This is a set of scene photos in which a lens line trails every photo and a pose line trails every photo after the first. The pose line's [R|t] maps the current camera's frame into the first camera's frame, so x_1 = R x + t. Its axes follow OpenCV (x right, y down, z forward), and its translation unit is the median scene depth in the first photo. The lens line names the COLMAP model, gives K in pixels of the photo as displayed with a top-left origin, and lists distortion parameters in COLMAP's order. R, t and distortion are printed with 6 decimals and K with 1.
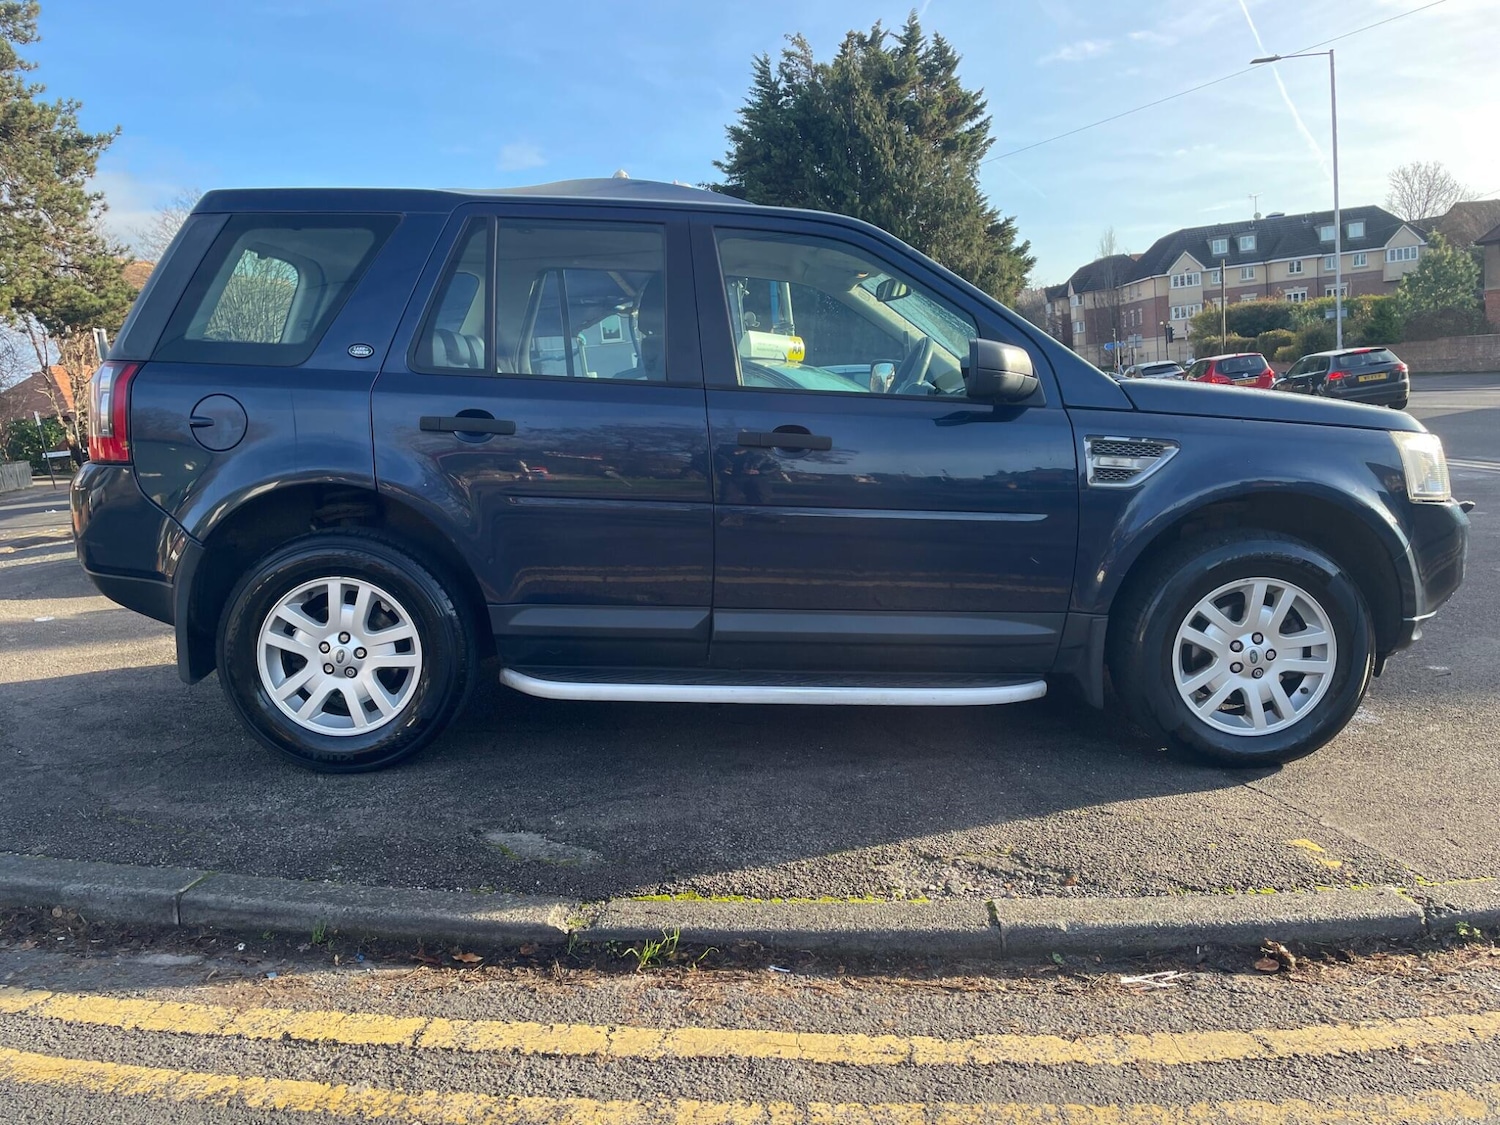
lens RADIAL K [[1132.2, 0, 740.7], [0, 1132.2, 569.5], [0, 0, 1]] dist [0.084159, -0.103955]
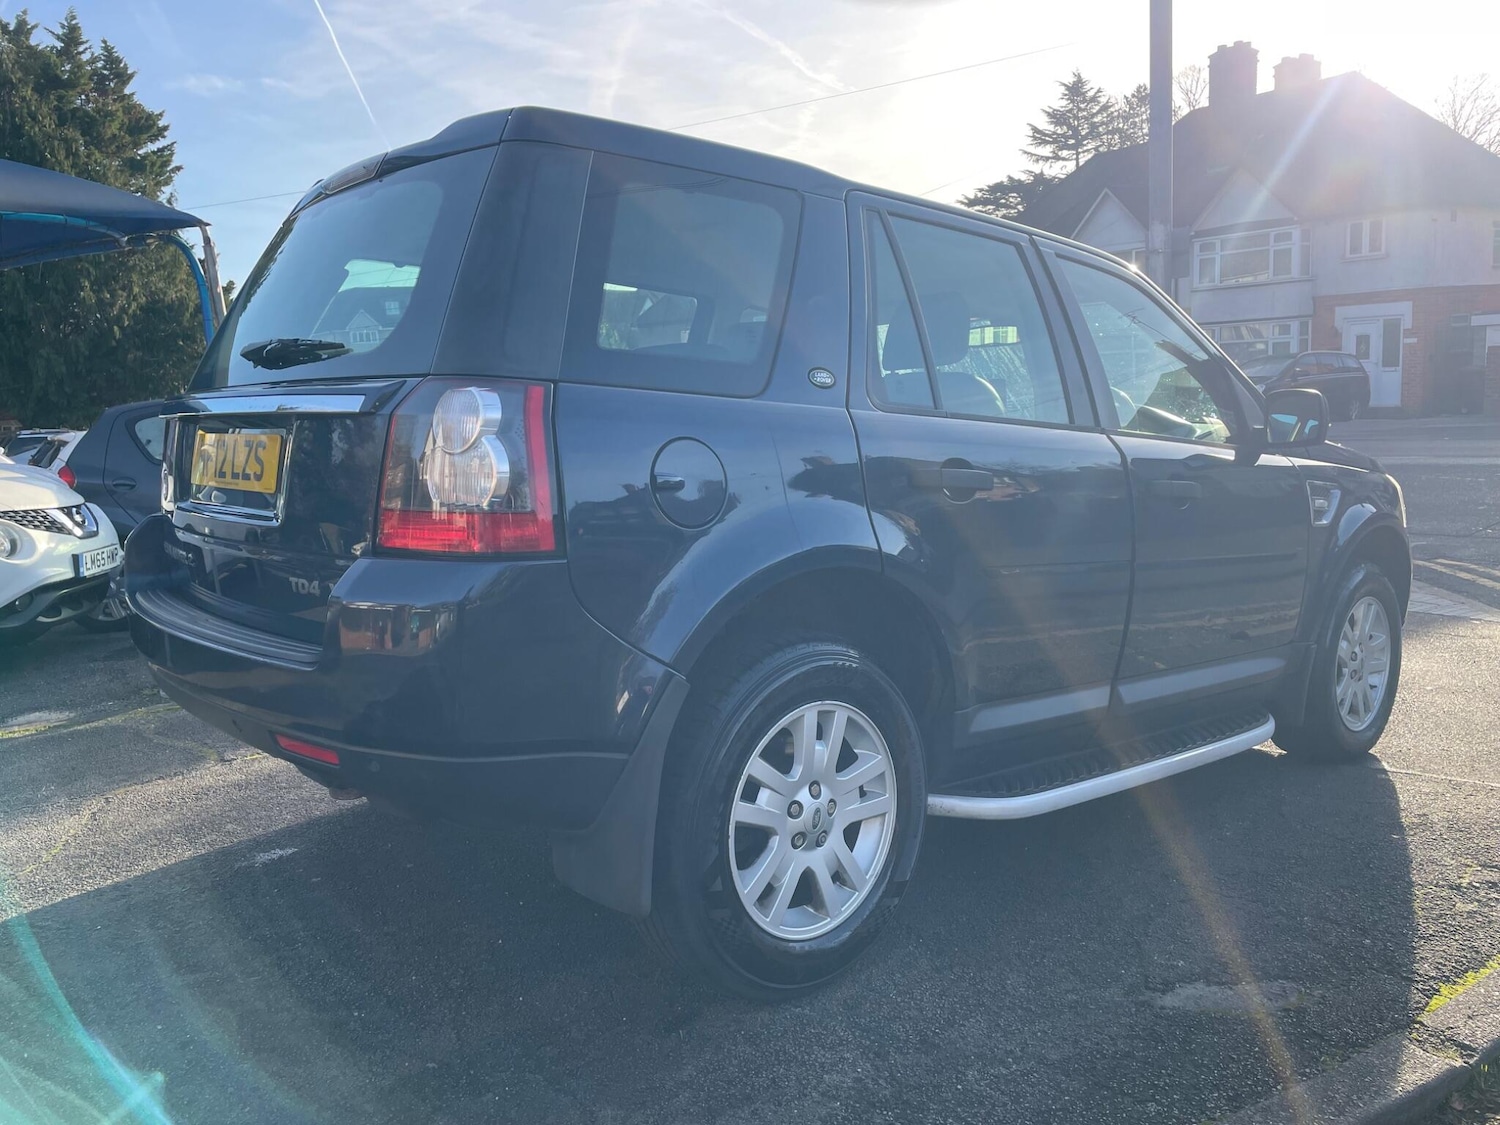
lens RADIAL K [[1132.2, 0, 746.2], [0, 1132.2, 562.4], [0, 0, 1]] dist [0.084159, -0.103955]
pose [[0.756522, -0.058156, 0.651377, -0.788311], [0.091231, 0.995684, -0.017061, -0.065617], [-0.647573, 0.072333, 0.758562, 0.484812]]
